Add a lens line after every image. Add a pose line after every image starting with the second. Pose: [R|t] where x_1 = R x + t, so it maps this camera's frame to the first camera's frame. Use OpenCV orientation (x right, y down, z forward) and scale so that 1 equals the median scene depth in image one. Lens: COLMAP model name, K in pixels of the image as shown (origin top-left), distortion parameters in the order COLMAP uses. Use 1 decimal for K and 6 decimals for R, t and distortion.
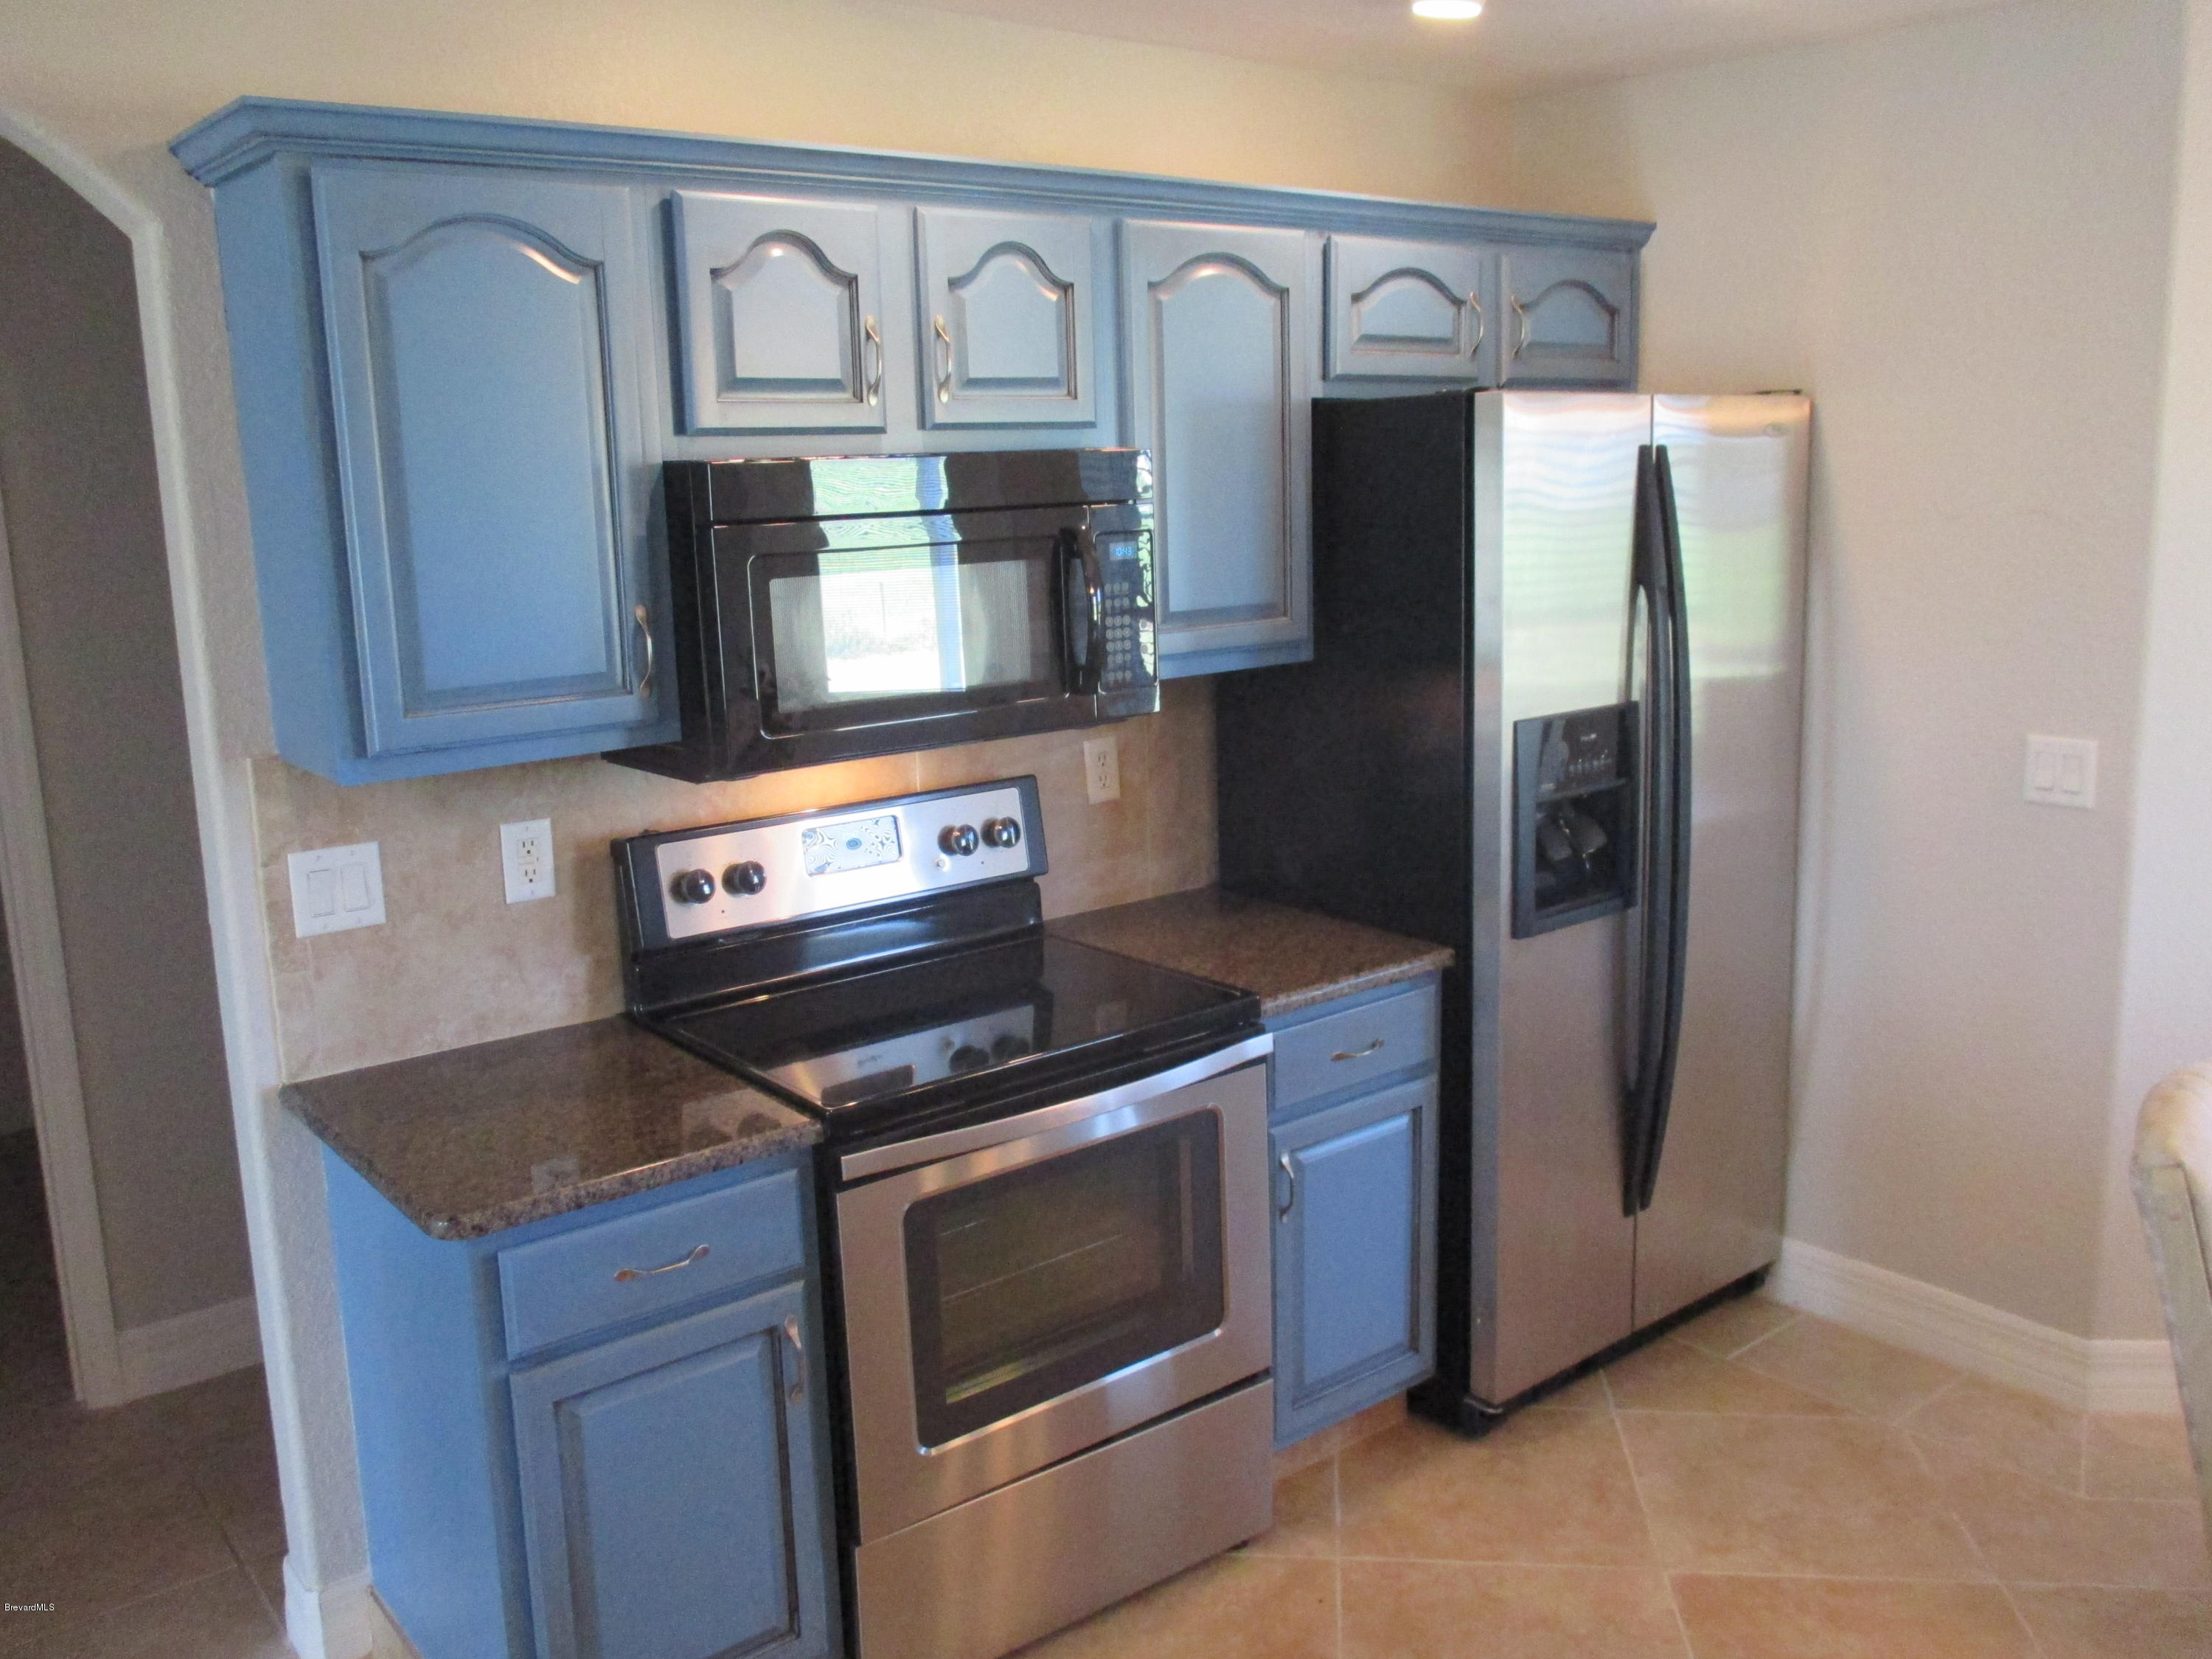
lens RADIAL K [[1849.1, 0, 1106.0], [0, 1849.1, 829.5], [0, 0, 1]] dist [-0.028435, -0.006084]
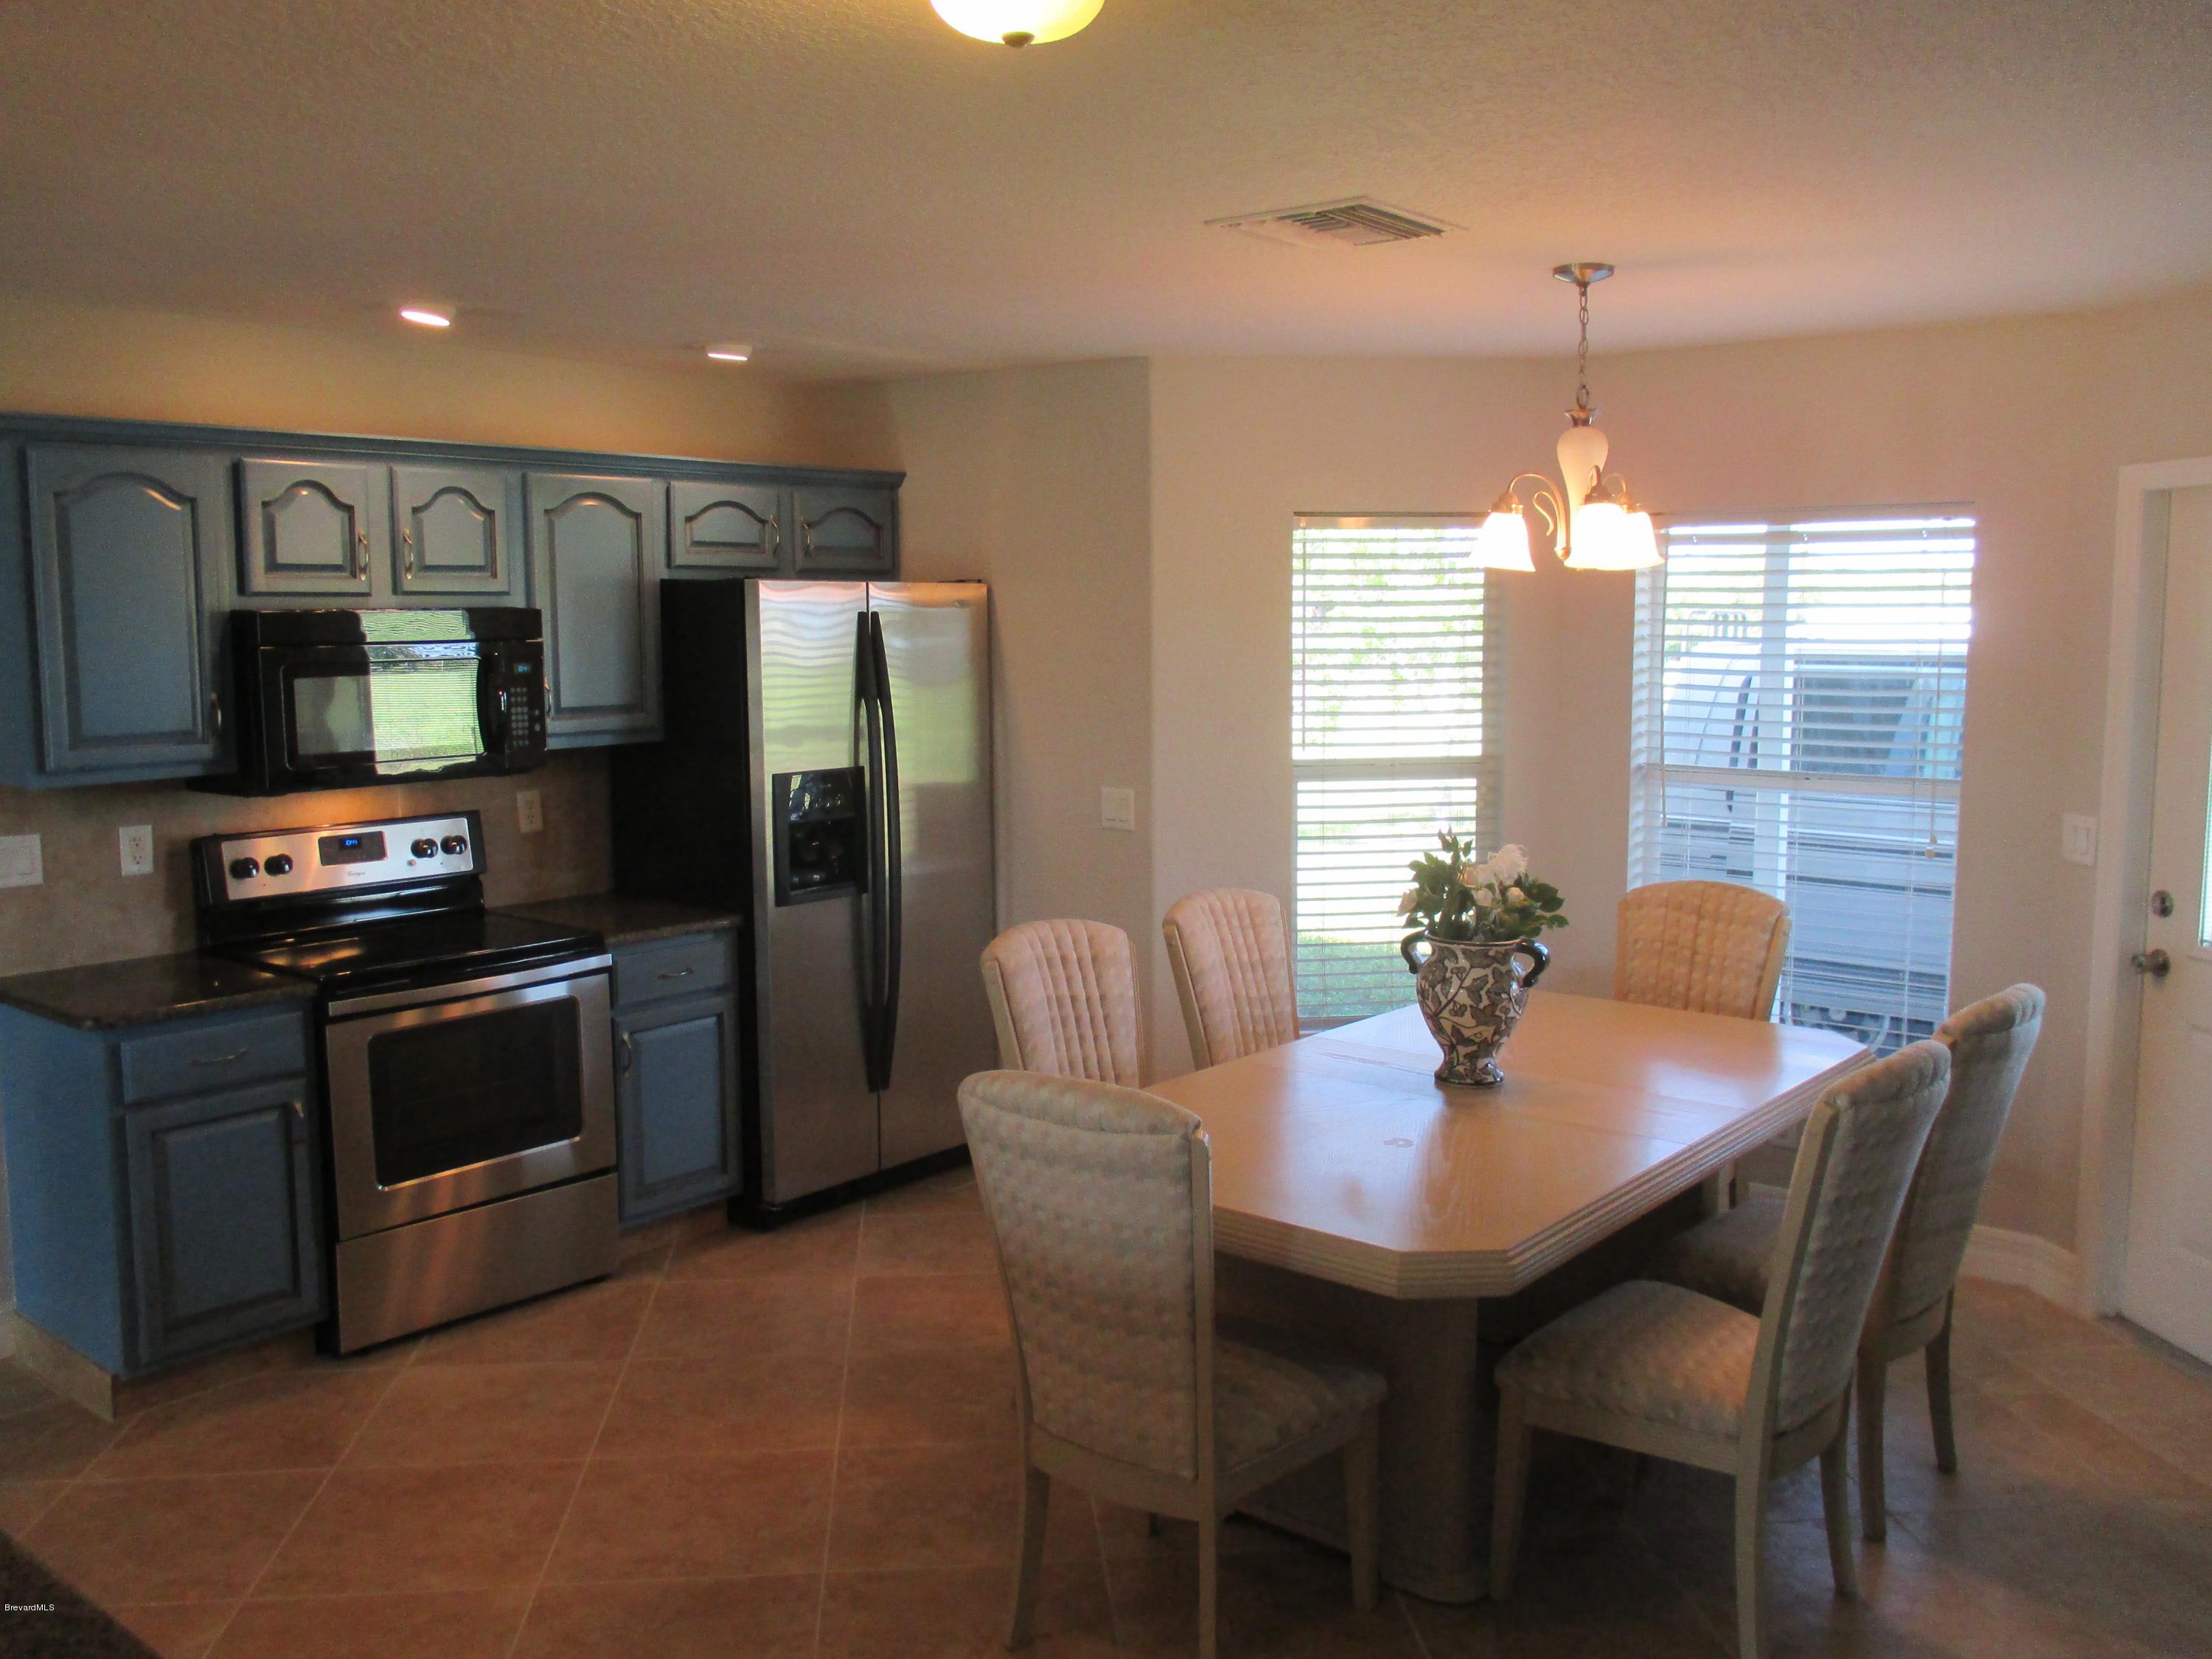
lens RADIAL K [[1847.2, 0, 1107.1], [0, 1847.2, 816.6], [0, 0, 1]] dist [-0.025342, 0.000722]
pose [[0.978820, 0.001444, 0.204719, 0.180434], [0.016407, 0.996205, -0.085473, 0.130809], [-0.204066, 0.087021, 0.975082, -0.704727]]
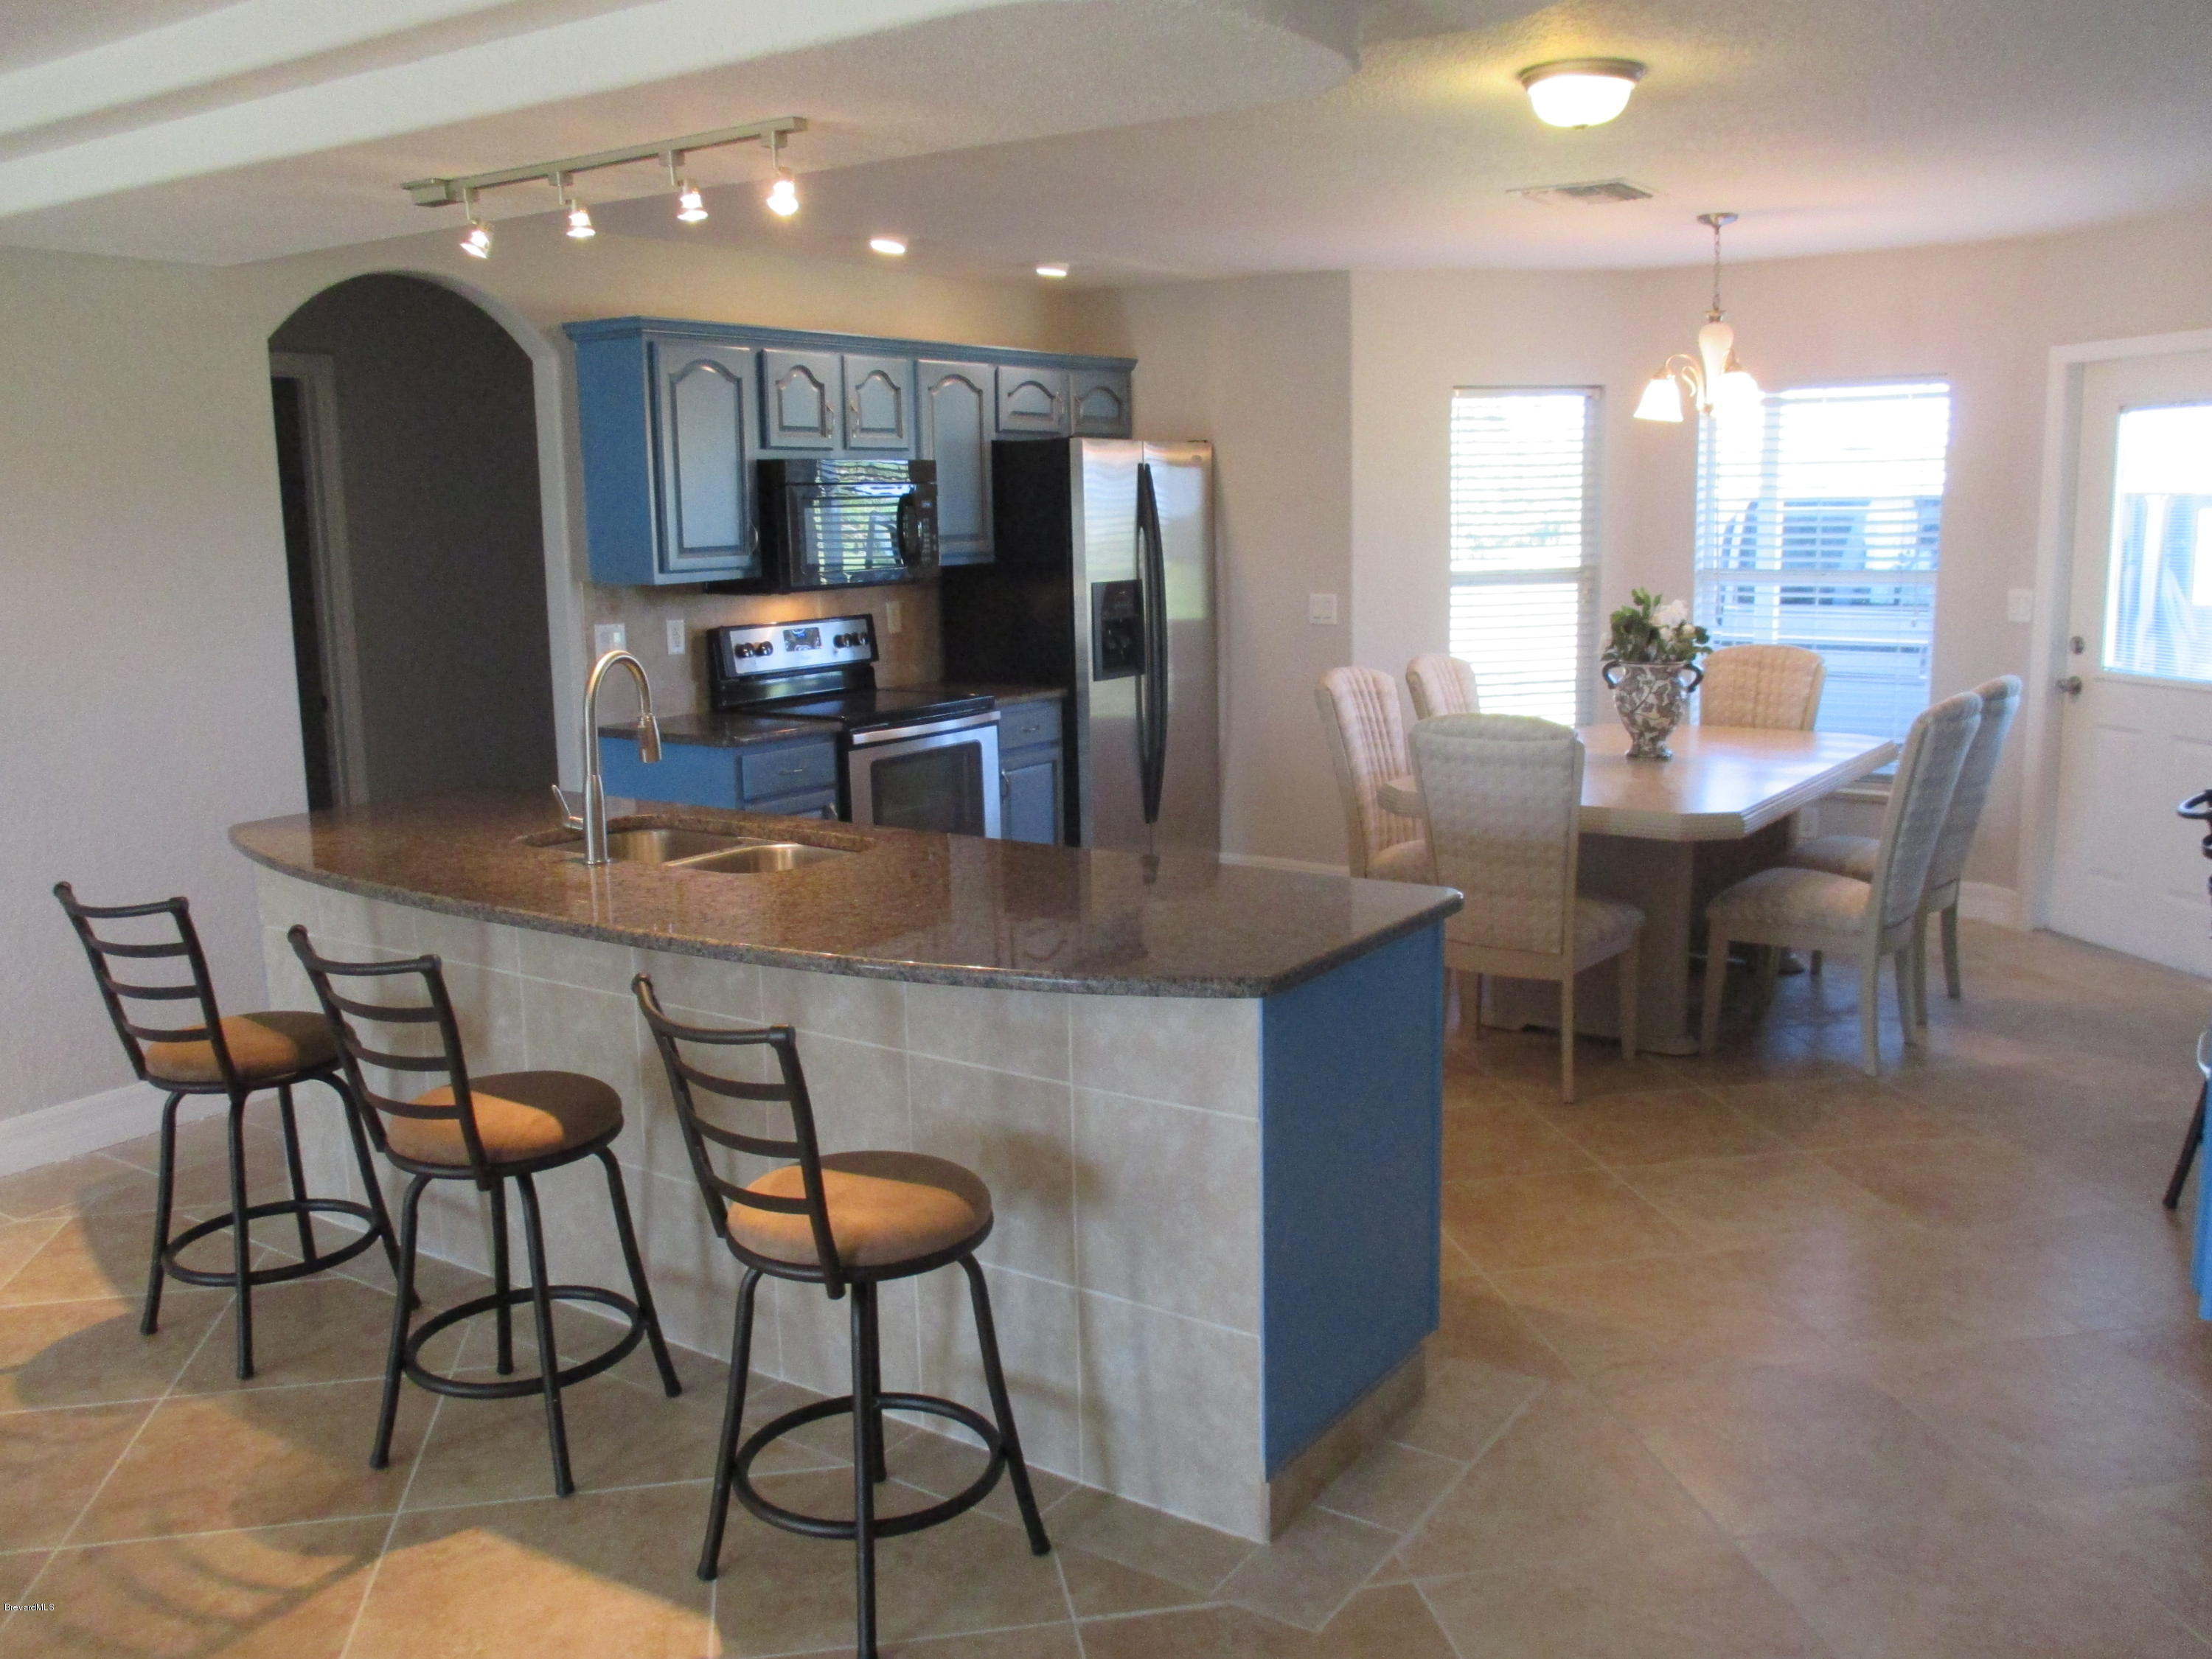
lens RADIAL K [[1855.4, 0, 1107.2], [0, 1855.4, 810.6], [0, 0, 1]] dist [-0.018822, -0.005018]
pose [[0.959093, -0.035030, 0.280917, -0.423146], [0.045744, 0.998451, -0.031672, 0.302857], [-0.279372, 0.043227, 0.959209, -1.215360]]
